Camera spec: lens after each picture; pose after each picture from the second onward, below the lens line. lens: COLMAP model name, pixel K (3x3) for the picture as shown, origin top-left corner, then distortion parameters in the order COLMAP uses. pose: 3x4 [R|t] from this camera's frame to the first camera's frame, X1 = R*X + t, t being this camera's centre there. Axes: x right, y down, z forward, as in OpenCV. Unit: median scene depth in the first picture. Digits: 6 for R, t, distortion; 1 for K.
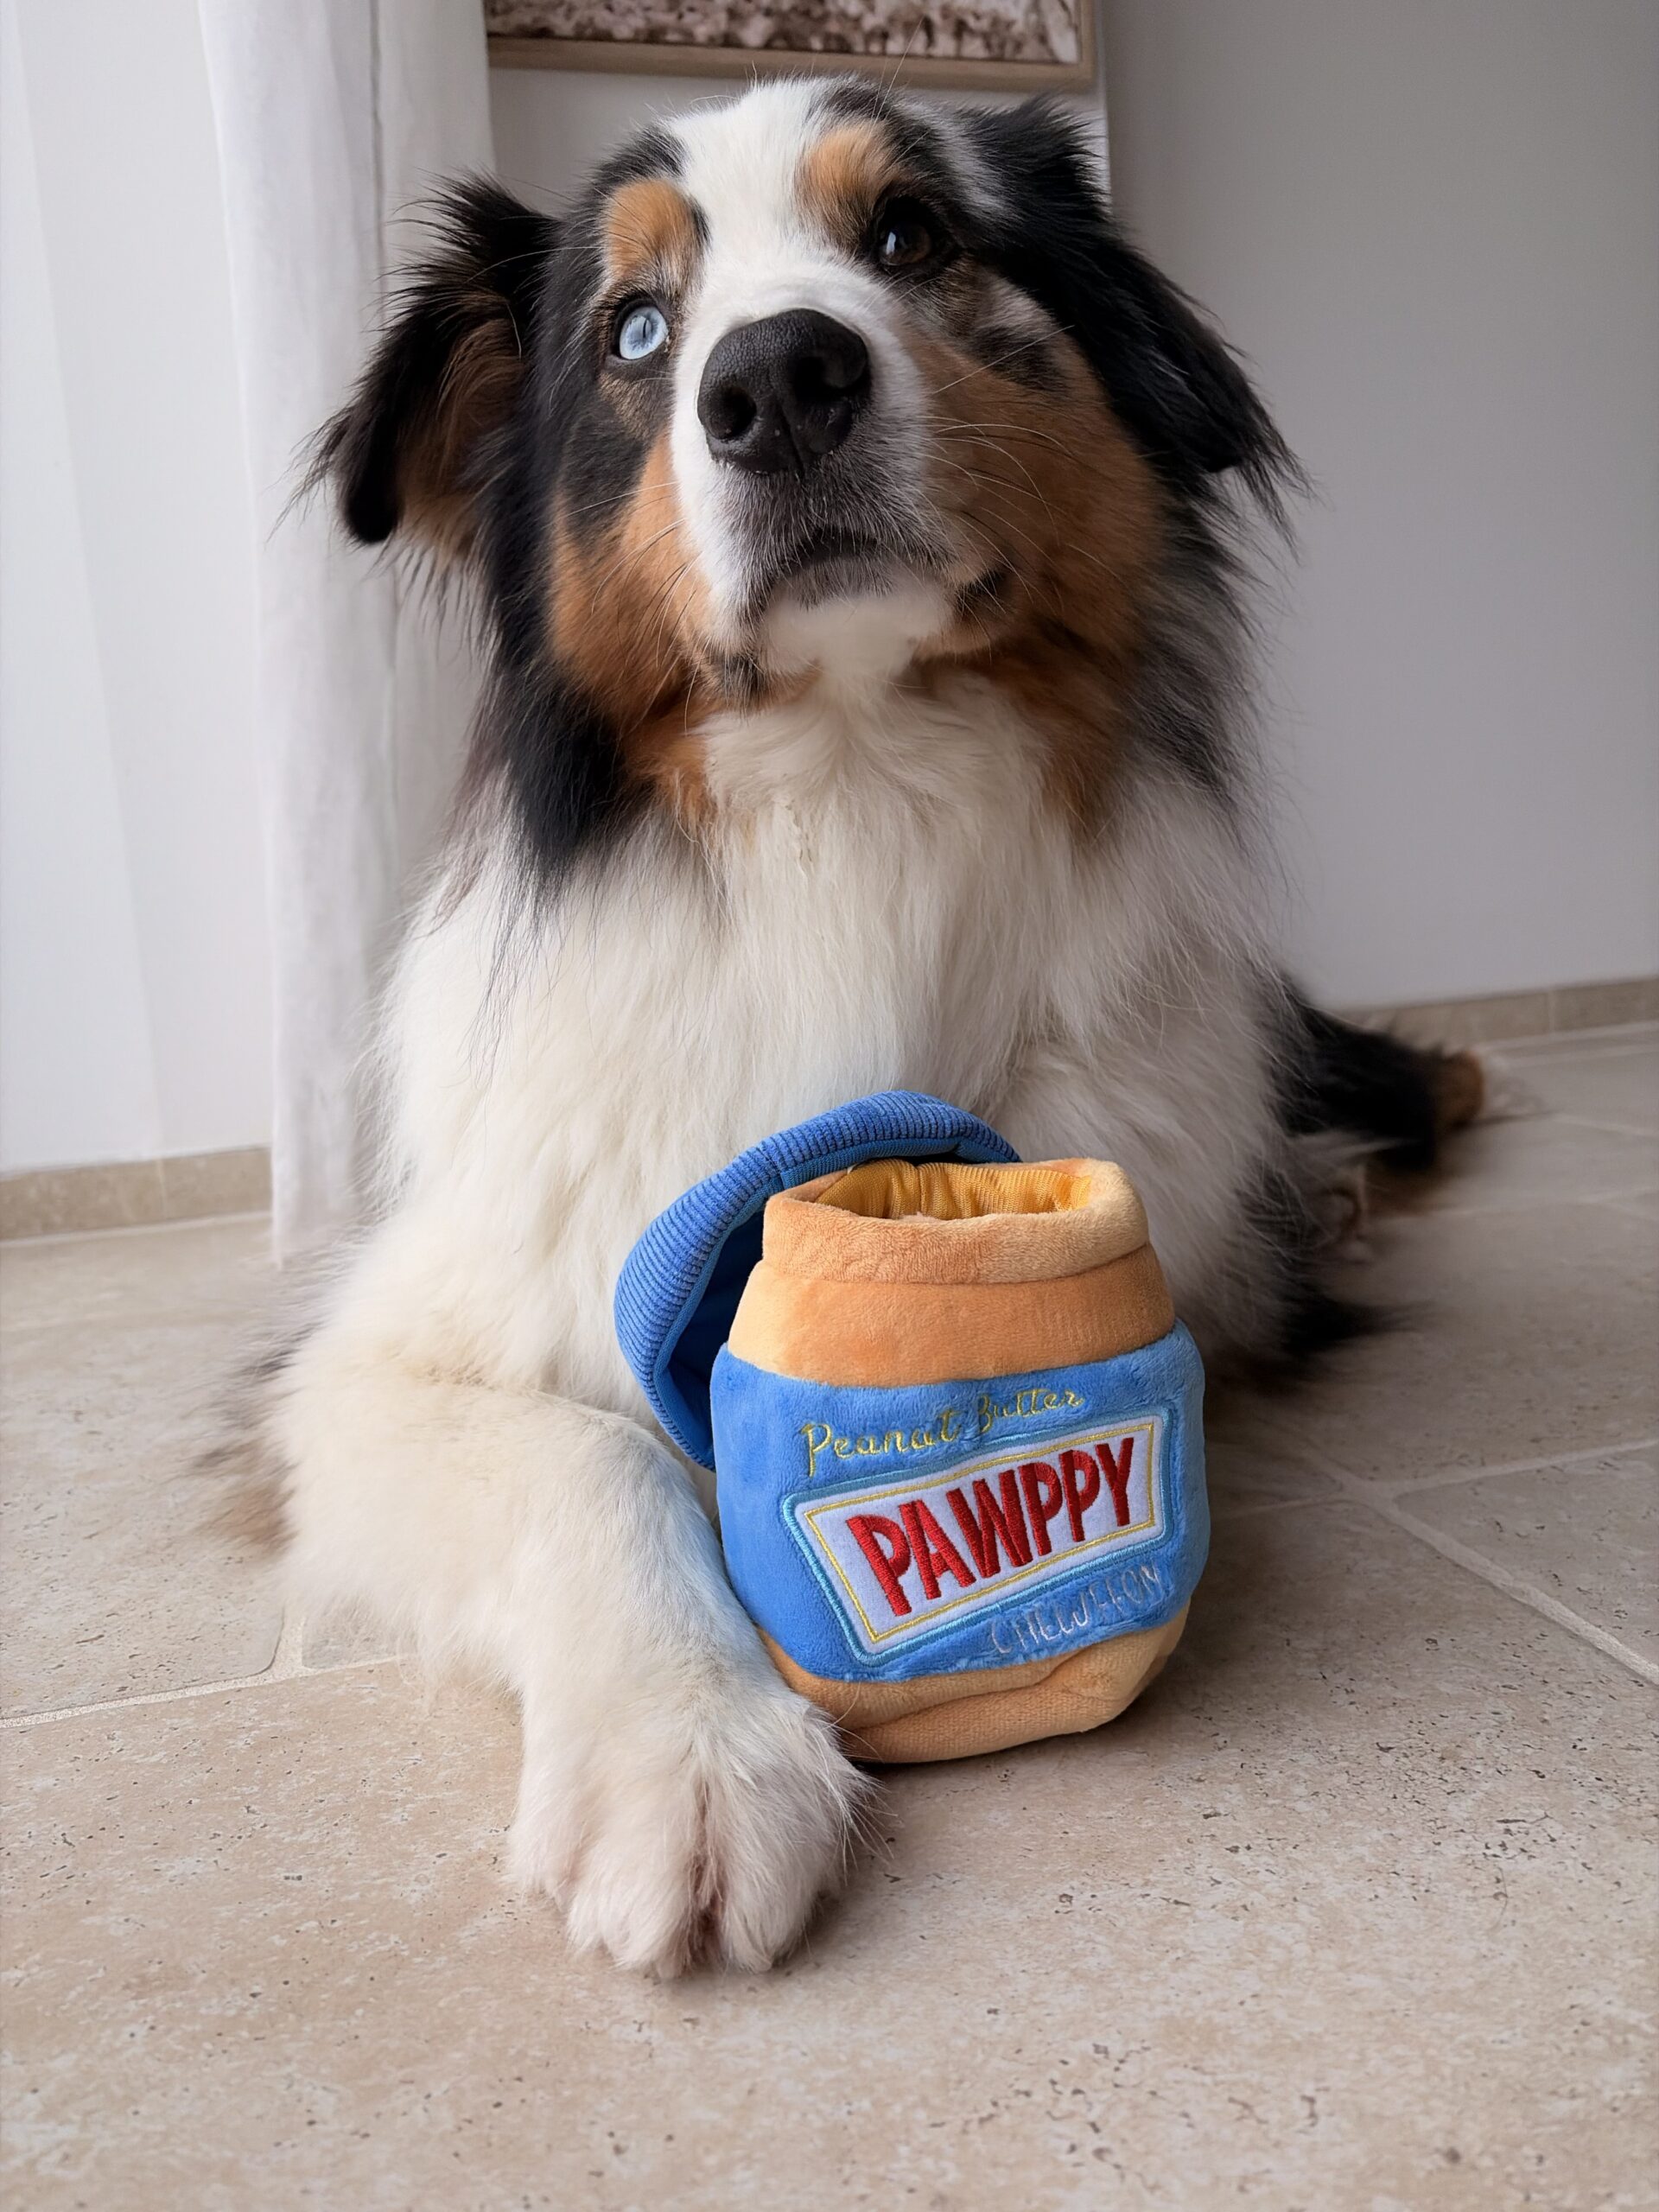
lens RADIAL K [[1684.1, 0, 838.7], [0, 1684.1, 1101.4], [0, 0, 1]] dist [0.033533, -0.051144]
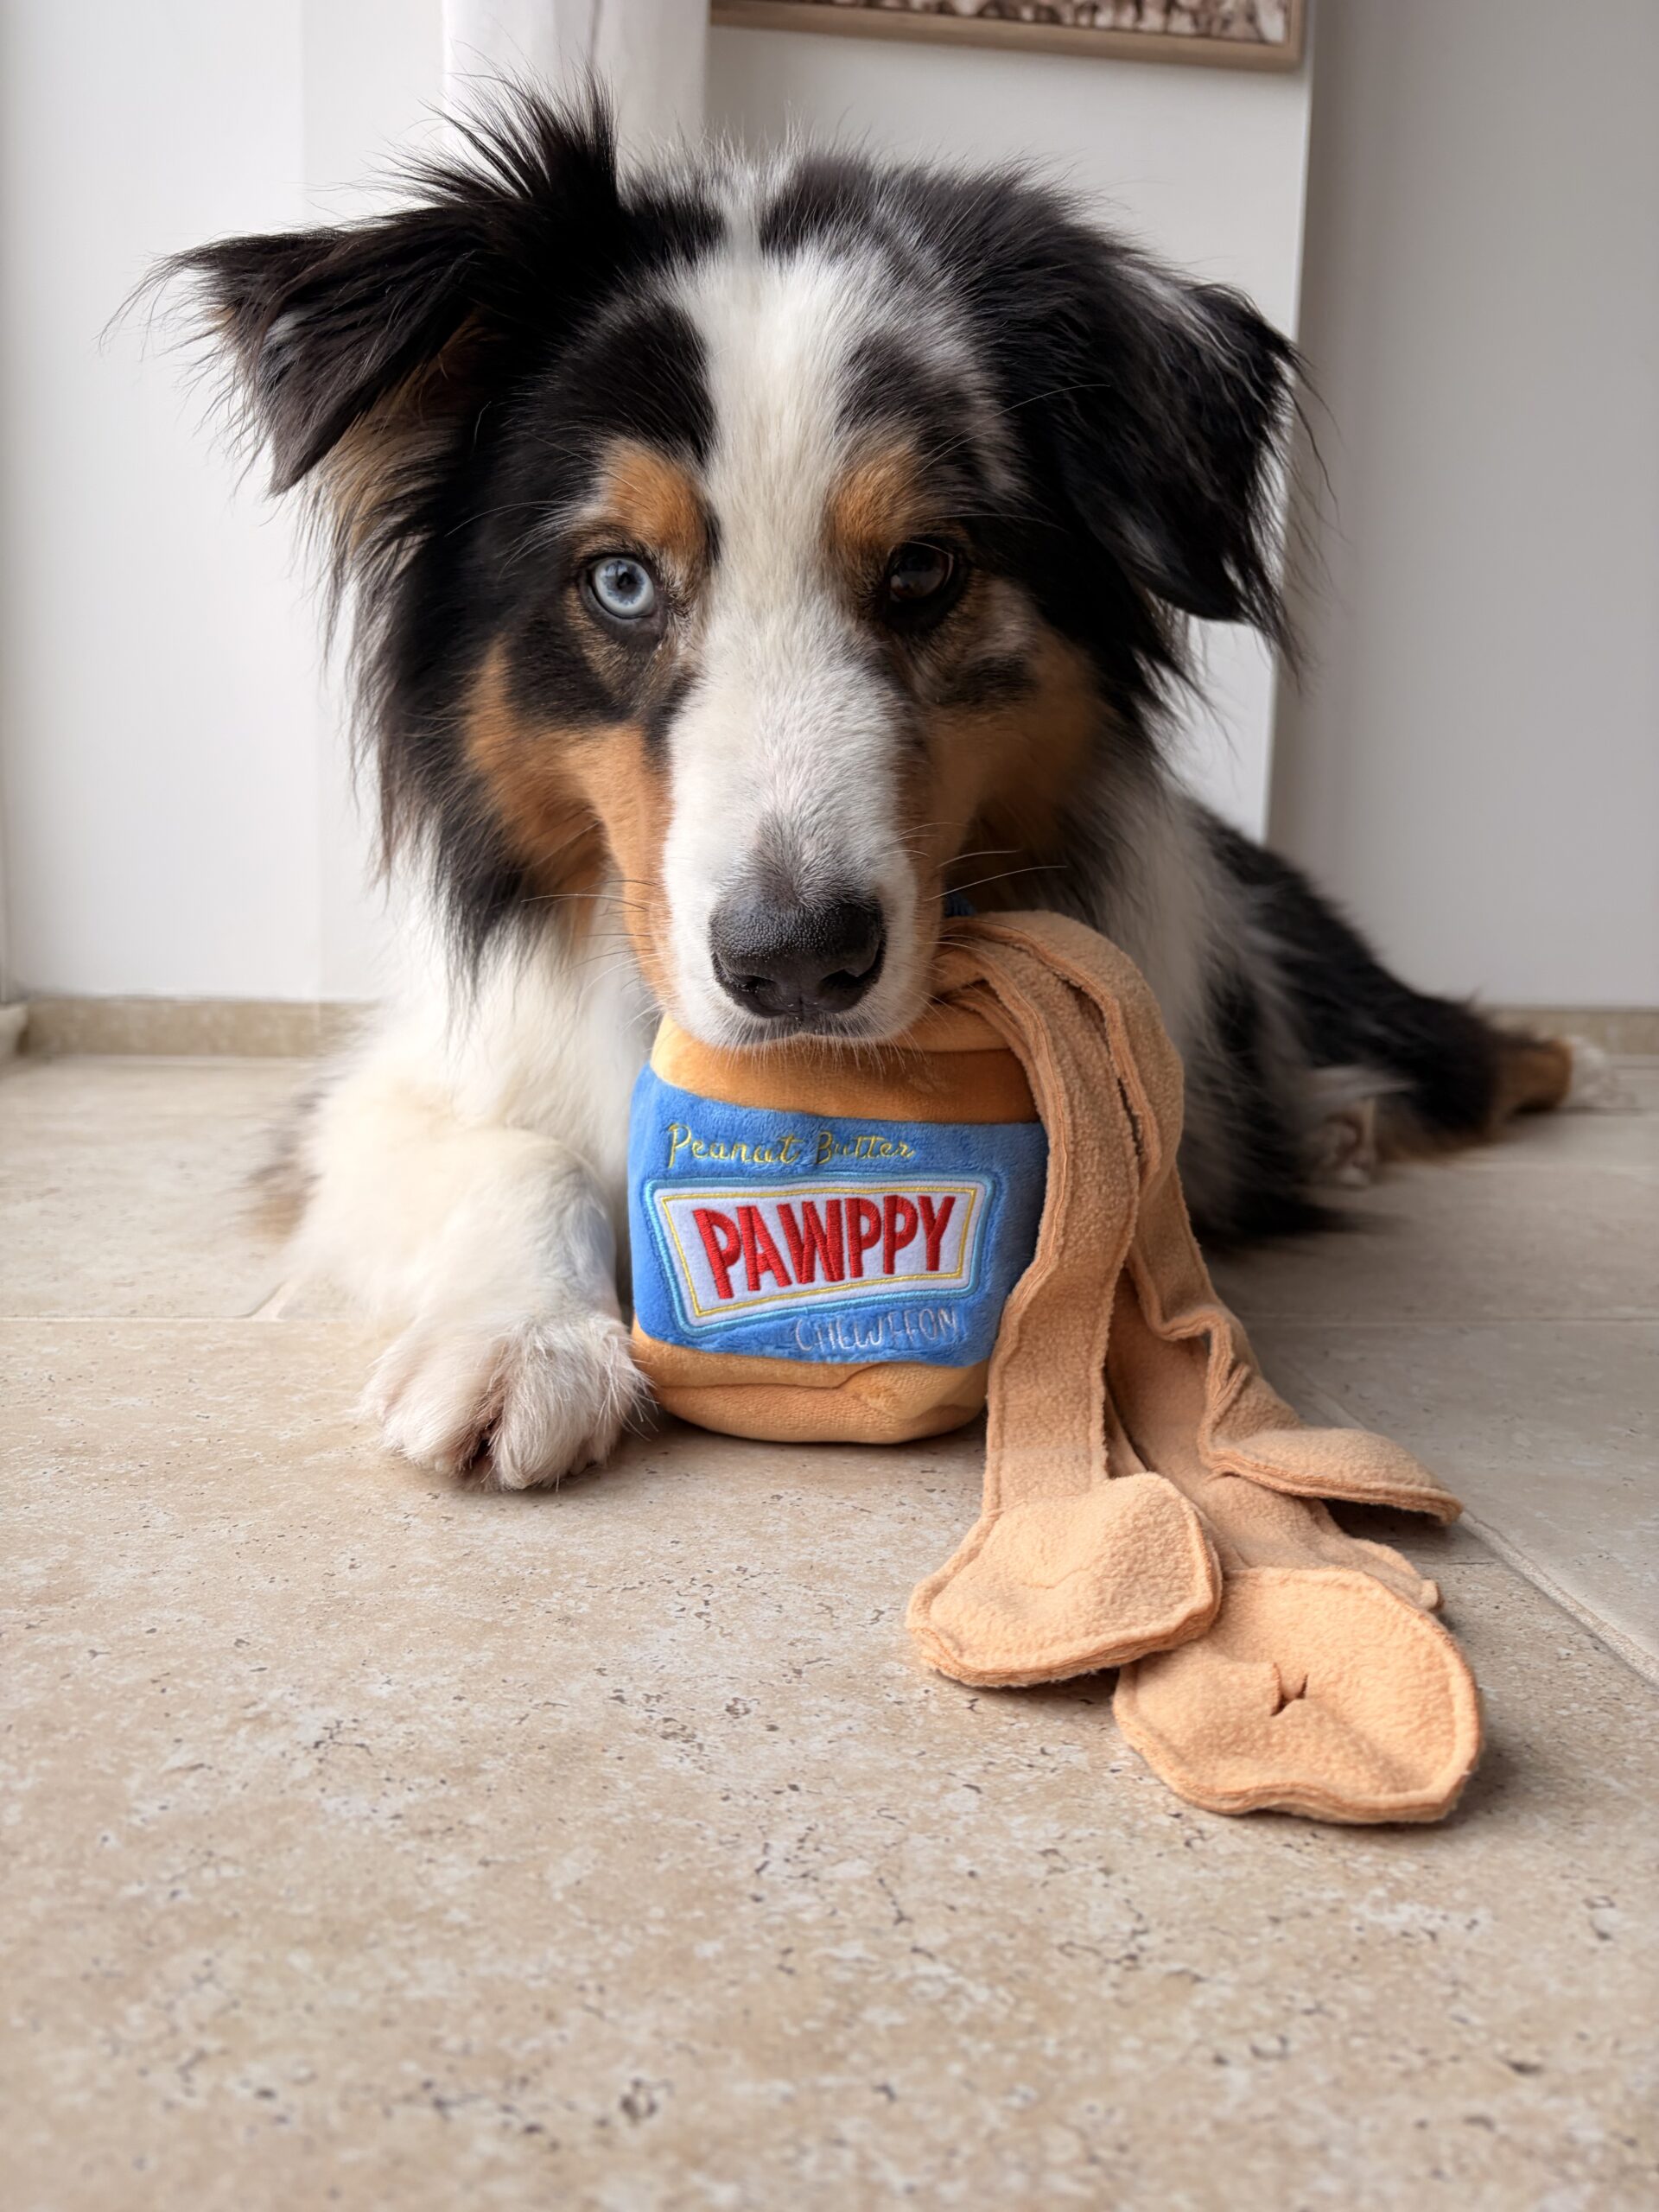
lens RADIAL K [[1684.1, 0, 829.2], [0, 1684.1, 1134.2], [0, 0, 1]] dist [0.033533, -0.051144]
pose [[0.983996, 0.116850, -0.134526, 0.280489], [-0.114210, 0.993084, 0.027207, 0.158955], [0.136775, -0.011407, 0.990536, -0.182689]]
